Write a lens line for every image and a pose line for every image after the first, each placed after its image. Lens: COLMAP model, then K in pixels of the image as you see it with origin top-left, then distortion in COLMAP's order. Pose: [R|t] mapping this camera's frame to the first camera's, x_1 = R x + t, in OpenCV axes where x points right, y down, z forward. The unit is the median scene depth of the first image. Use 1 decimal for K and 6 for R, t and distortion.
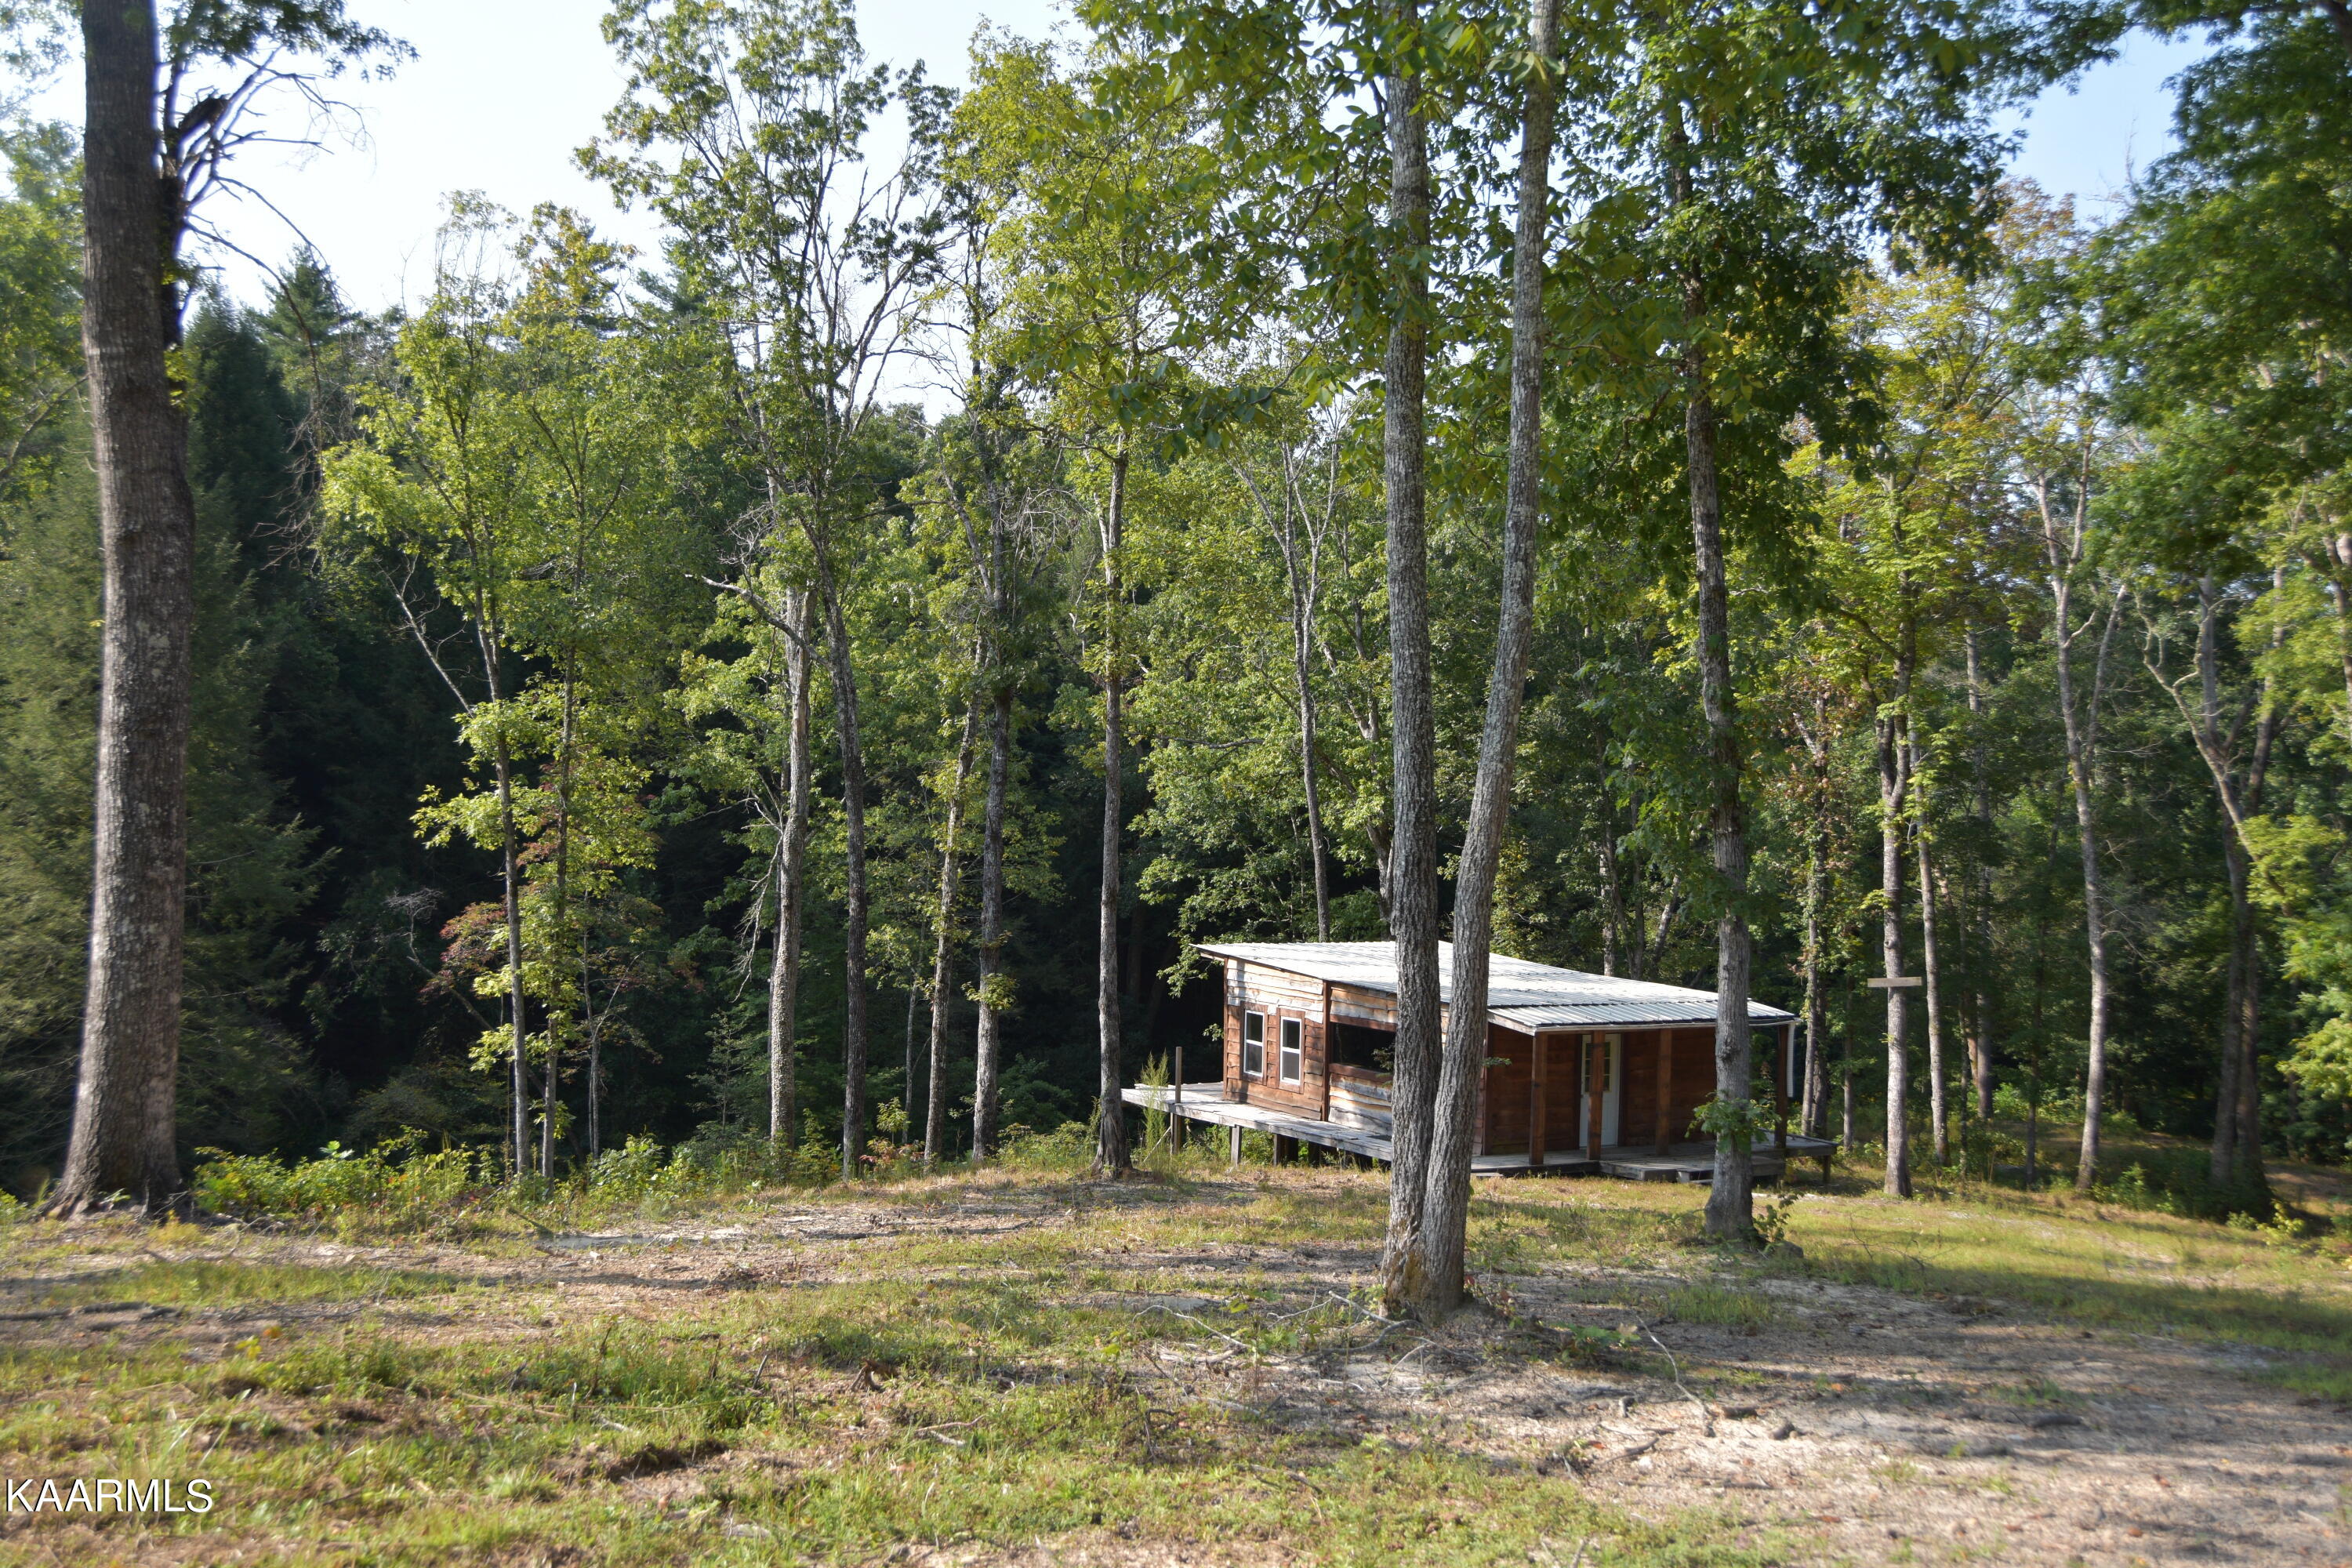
lens RADIAL K [[2205.0, 0, 1171.7], [0, 2205.0, 794.0], [0, 0, 1]] dist [-0.037235, 0.000000]
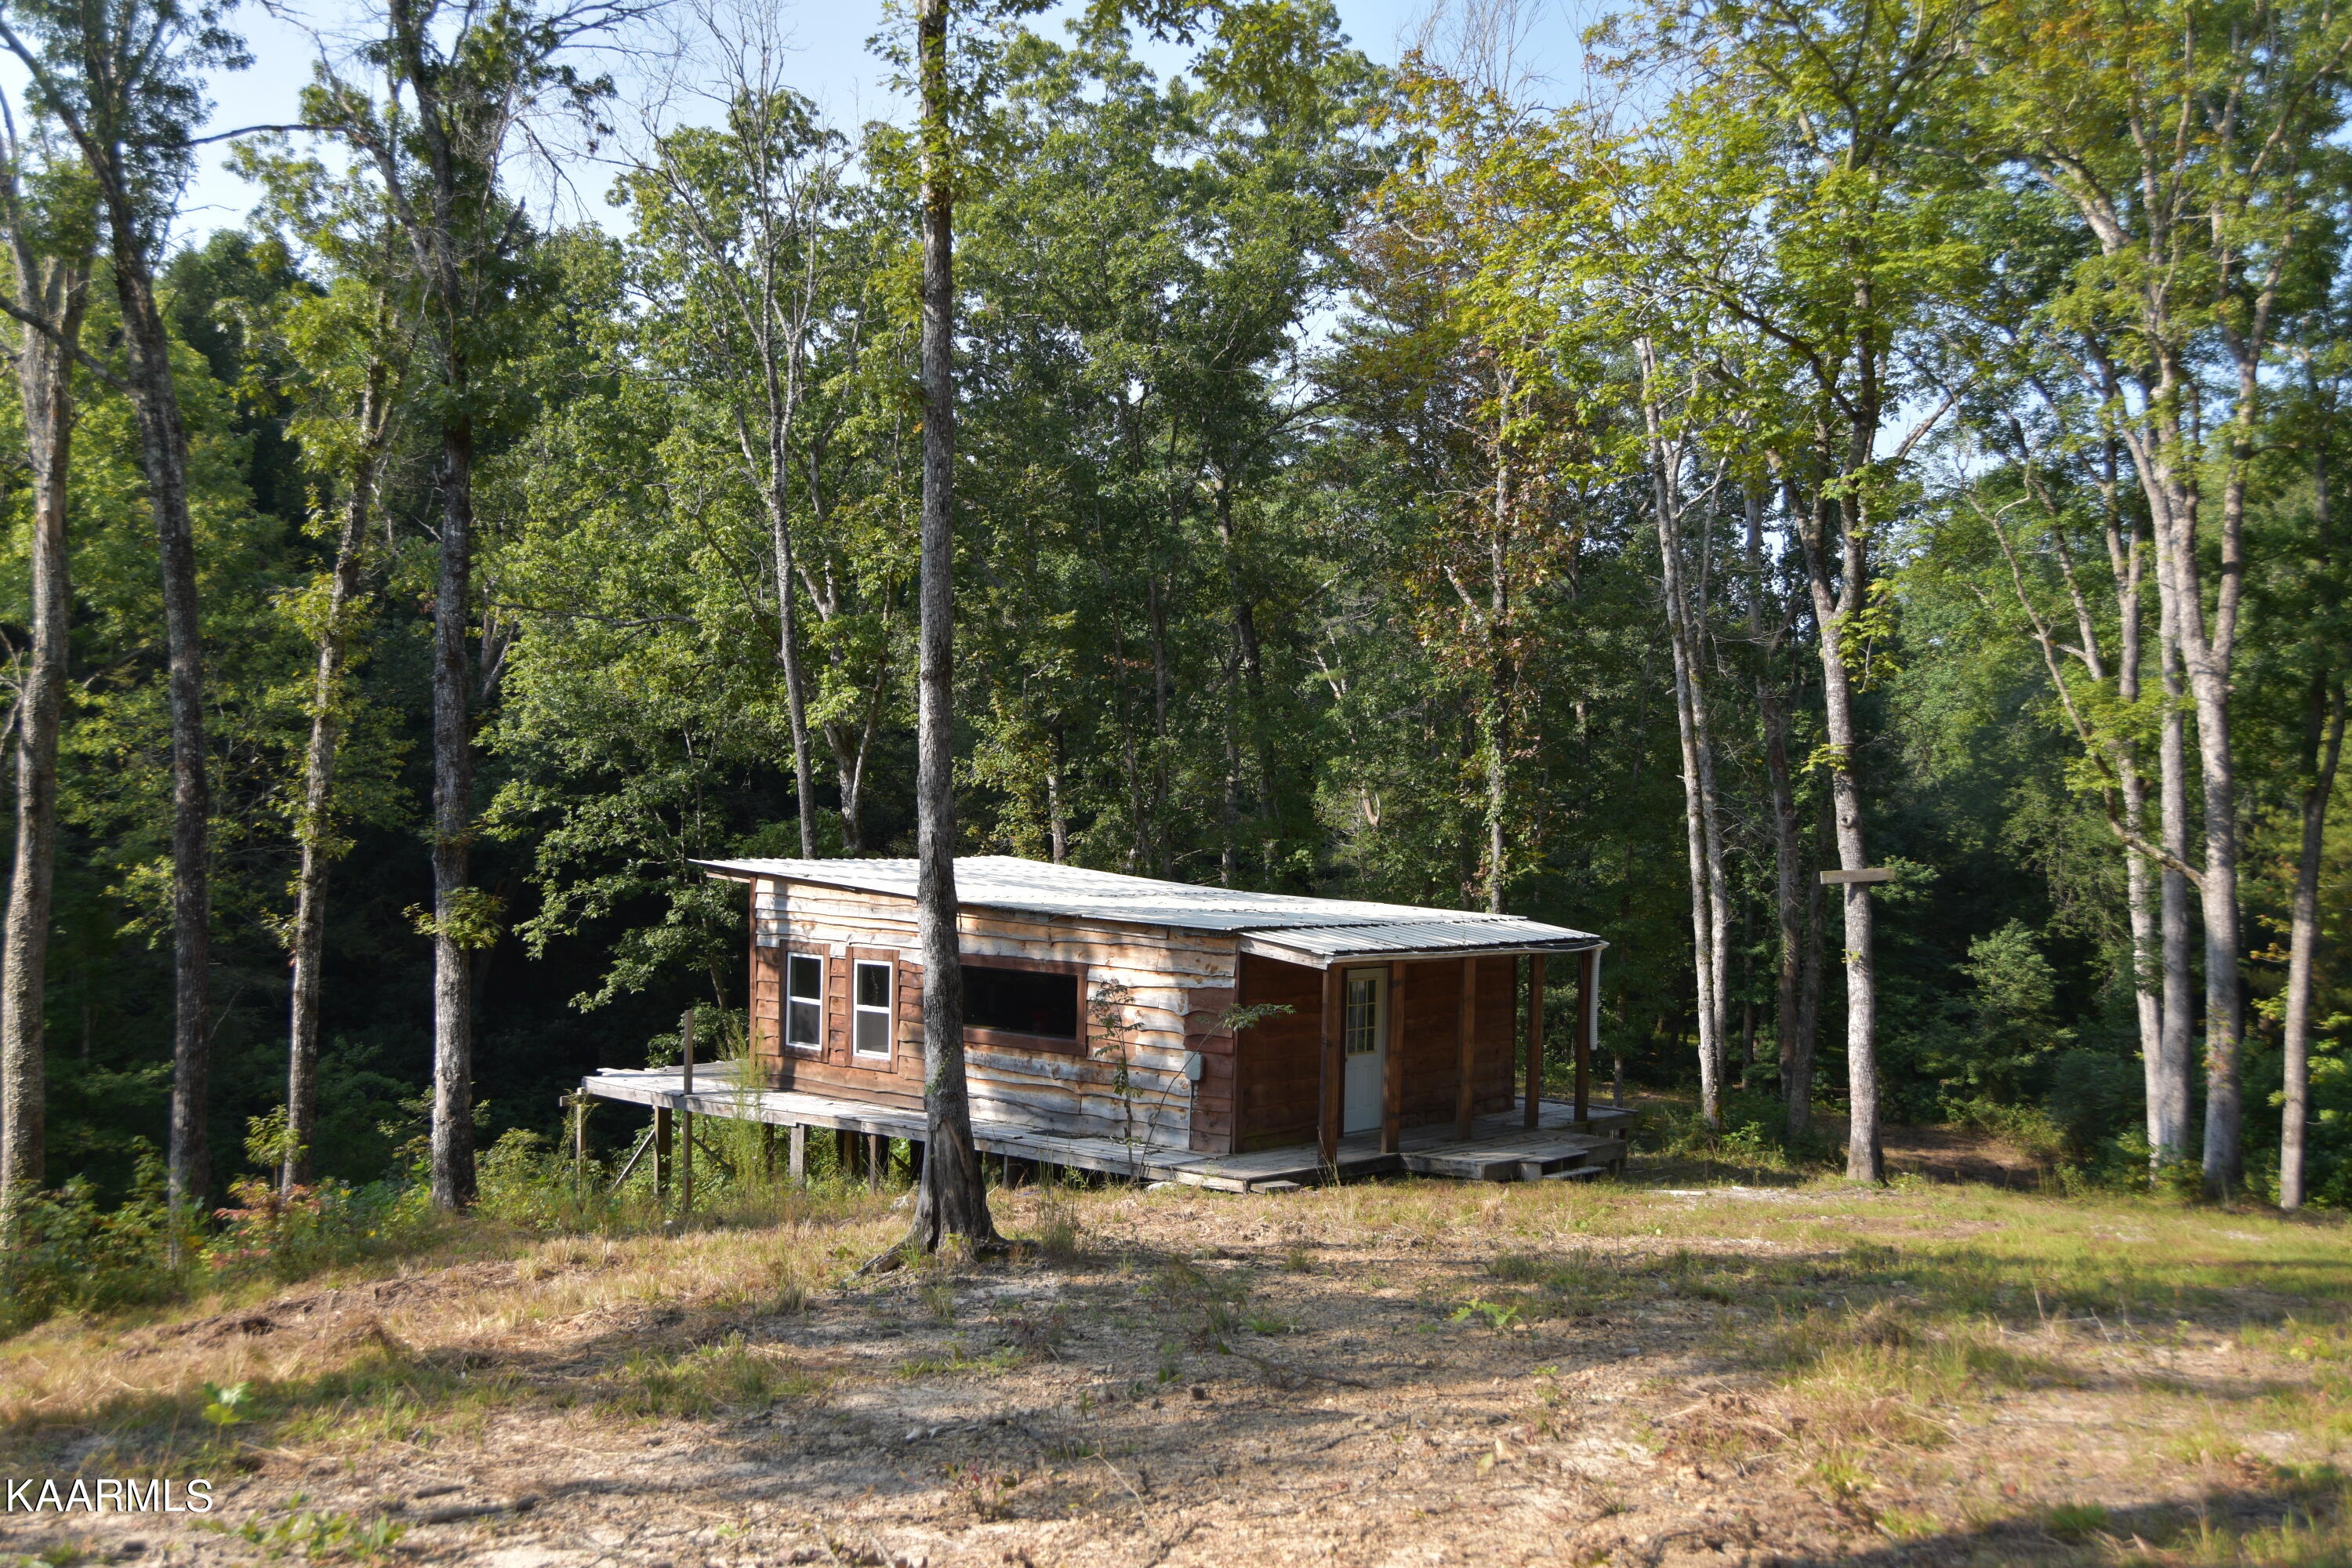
lens RADIAL K [[2205.0, 0, 1176.4], [0, 2205.0, 788.3], [0, 0, 1]] dist [-0.037235, 0.000000]
pose [[0.940170, 0.002032, 0.340698, -0.084439], [-0.004878, 0.999960, 0.007497, 0.041328], [-0.340669, -0.008711, 0.940143, 0.320553]]
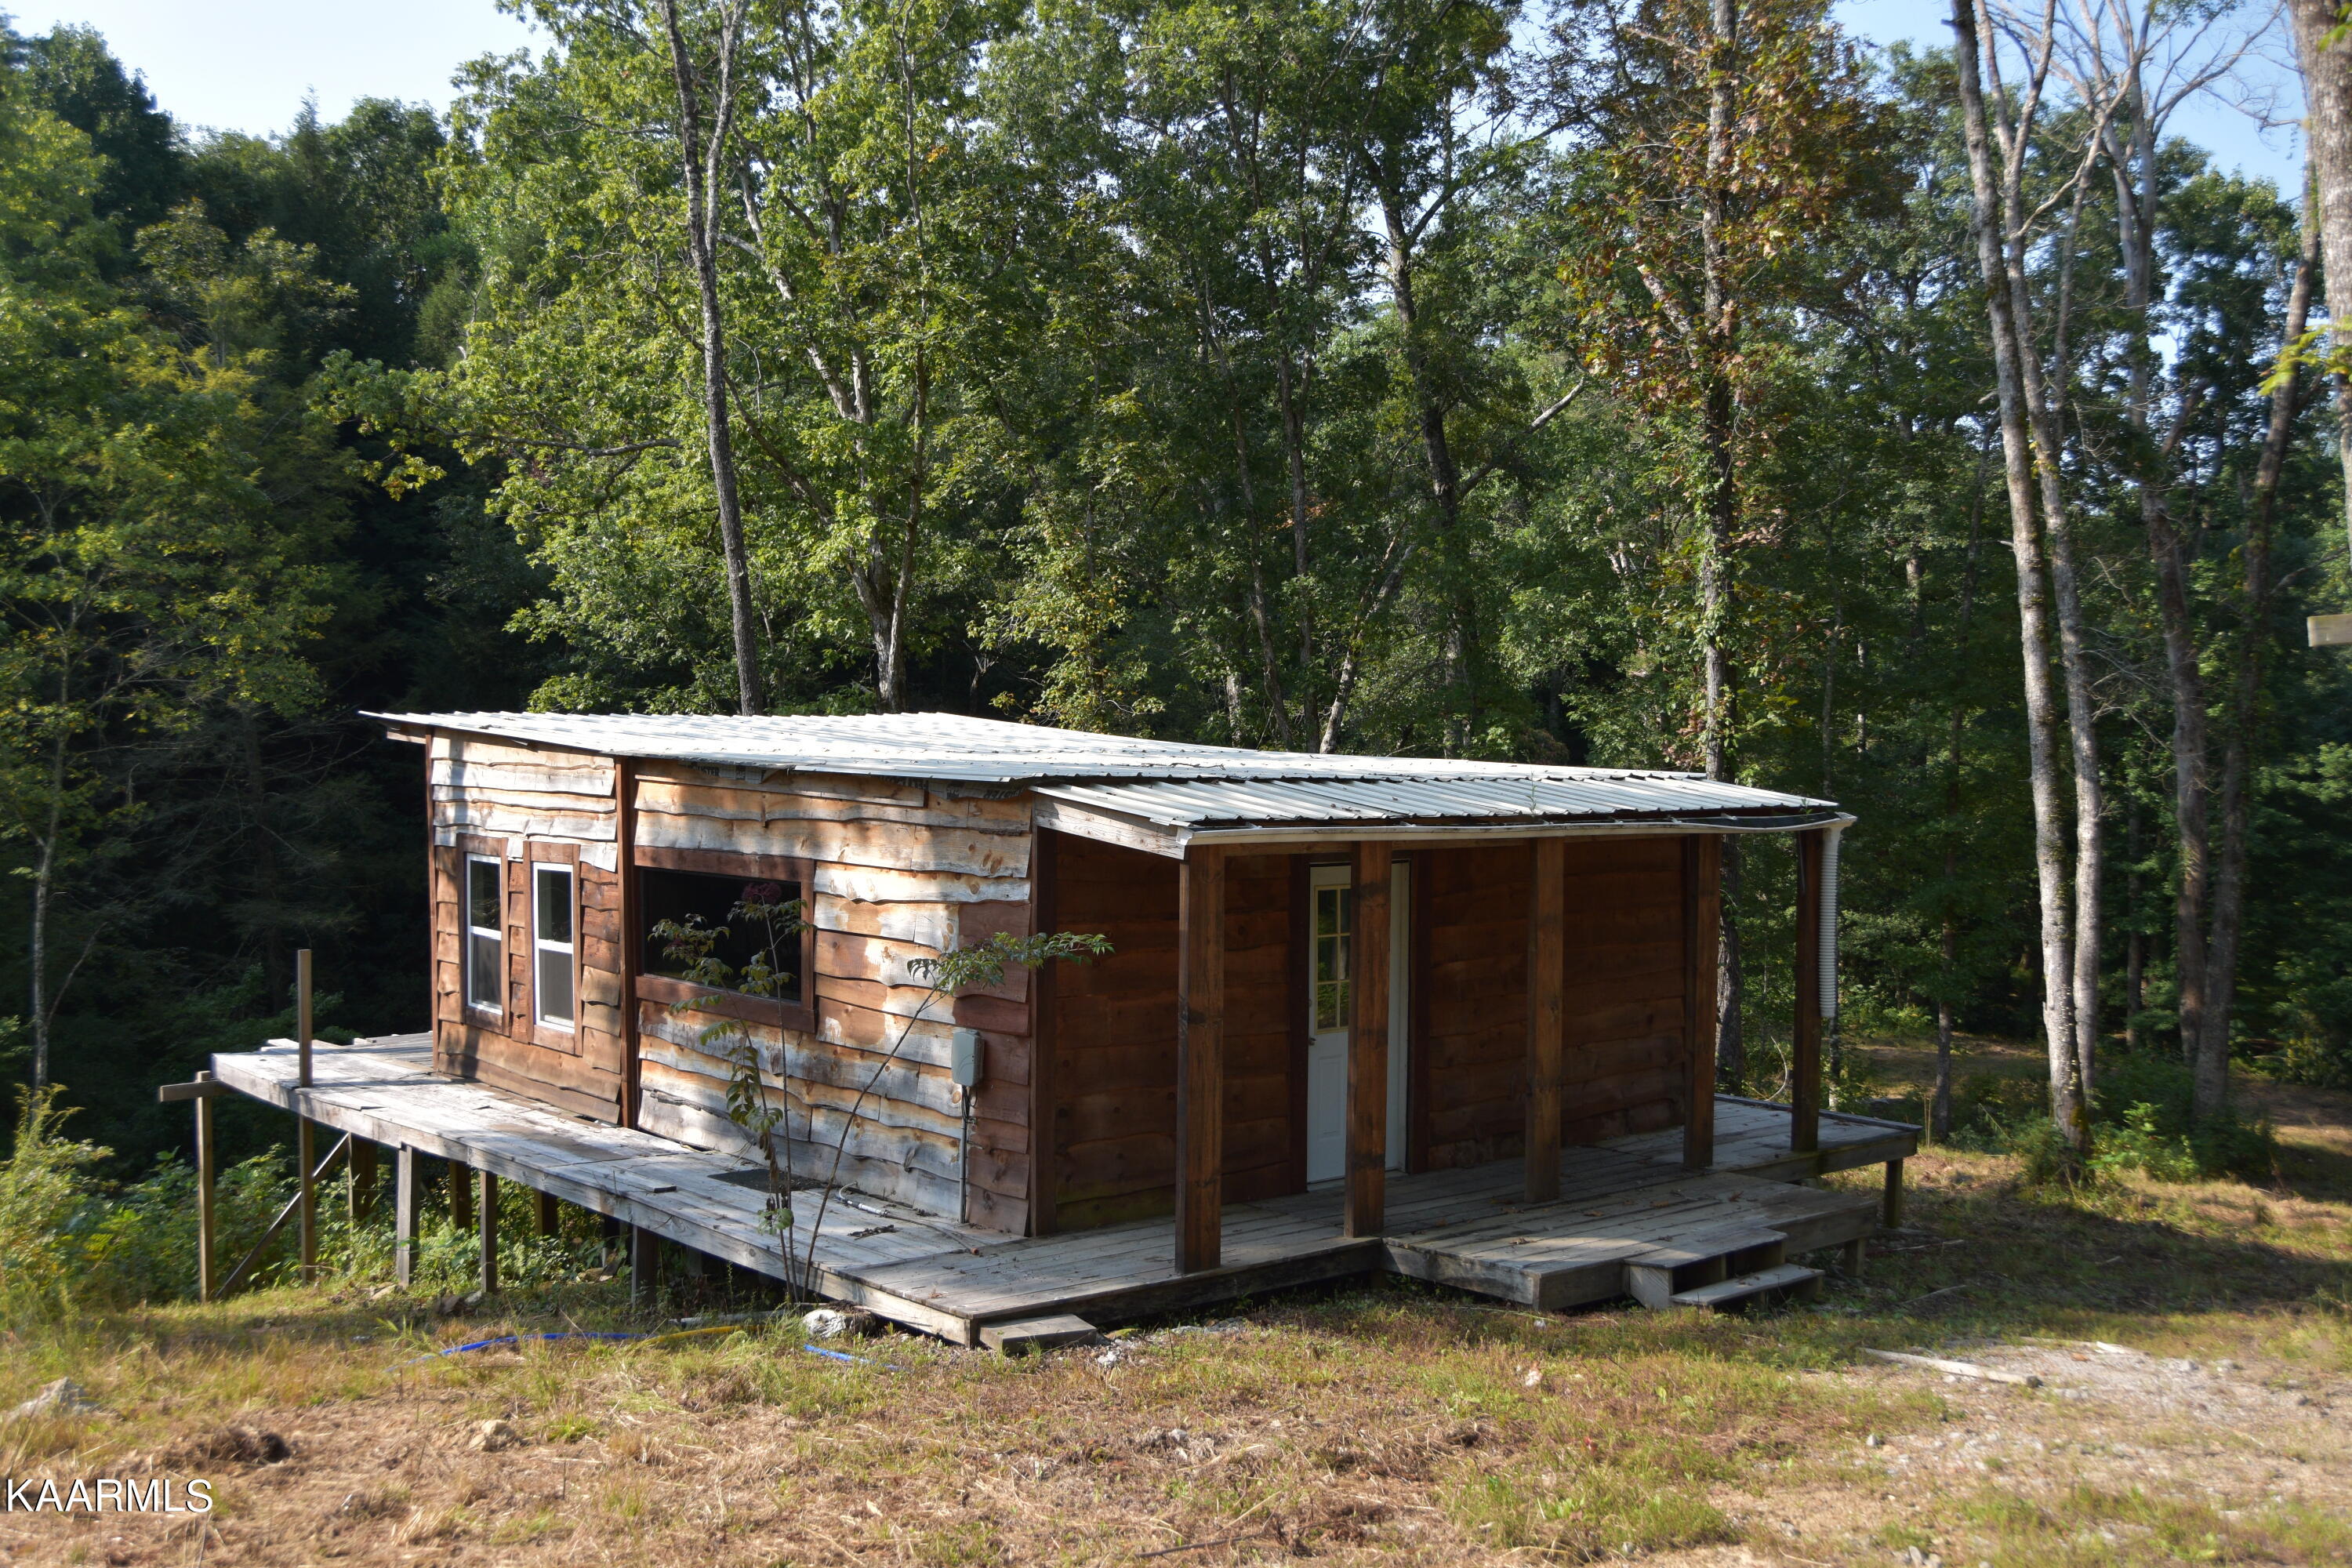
lens RADIAL K [[2205.0, 0, 1178.5], [0, 2205.0, 792.7], [0, 0, 1]] dist [-0.037235, 0.000000]
pose [[0.981754, -0.022828, 0.188779, 0.085854], [0.016116, 0.999185, 0.037015, 0.072563], [-0.189471, -0.033298, 0.981322, 0.566890]]
